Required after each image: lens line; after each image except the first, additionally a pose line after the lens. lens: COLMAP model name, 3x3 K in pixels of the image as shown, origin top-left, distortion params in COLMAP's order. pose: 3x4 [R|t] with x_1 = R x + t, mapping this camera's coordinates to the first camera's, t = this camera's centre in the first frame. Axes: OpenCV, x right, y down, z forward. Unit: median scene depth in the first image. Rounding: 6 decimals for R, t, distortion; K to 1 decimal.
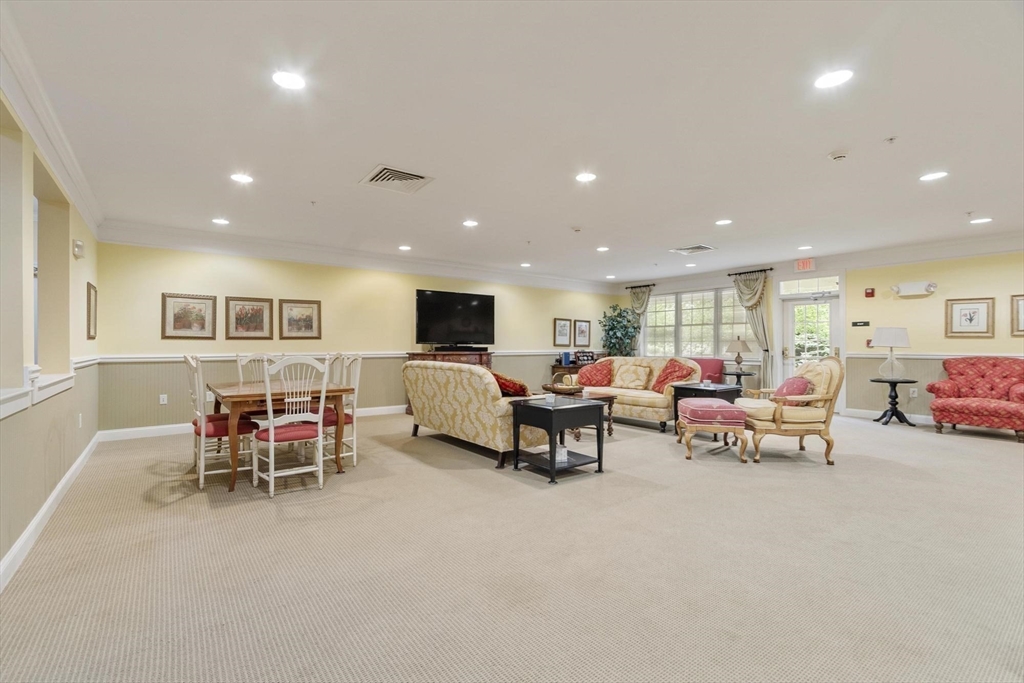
lens RADIAL K [[459.3, 0, 486.4], [0, 459.3, 351.7], [0, 0, 1]] dist [-0.001430, -0.000608]
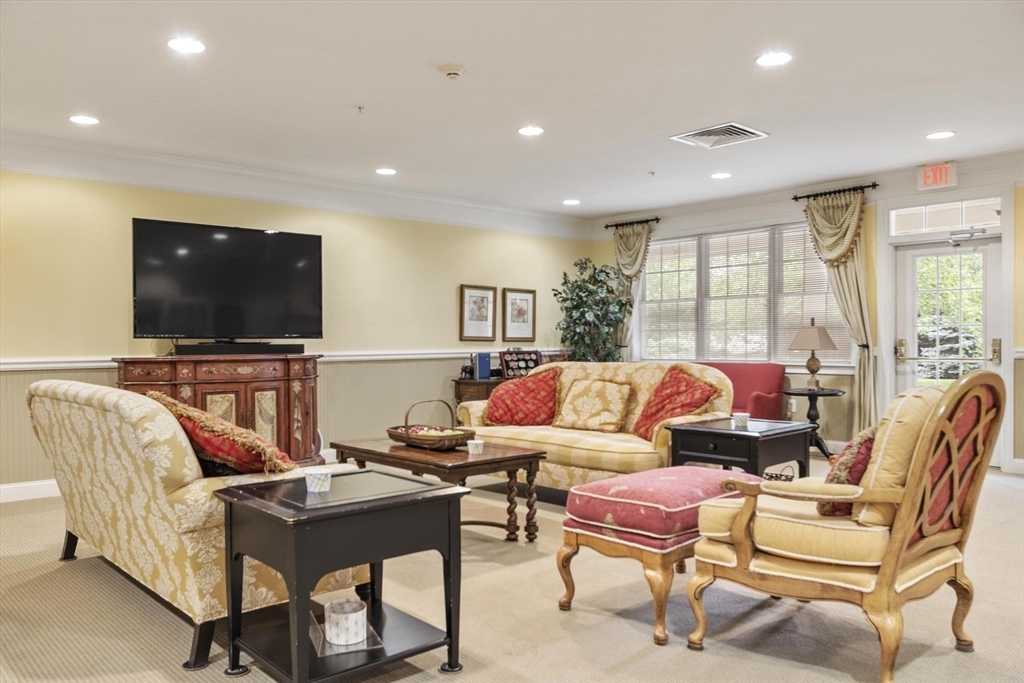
lens RADIAL K [[783.2, 0, 490.2], [0, 783.2, 367.5], [0, 0, 1]] dist [0.002742, -0.000918]
pose [[0.994804, -0.011734, 0.101130, 0.105913], [0.009557, 0.999713, 0.021983, -0.001783], [-0.101358, -0.020903, 0.994630, 0.173028]]
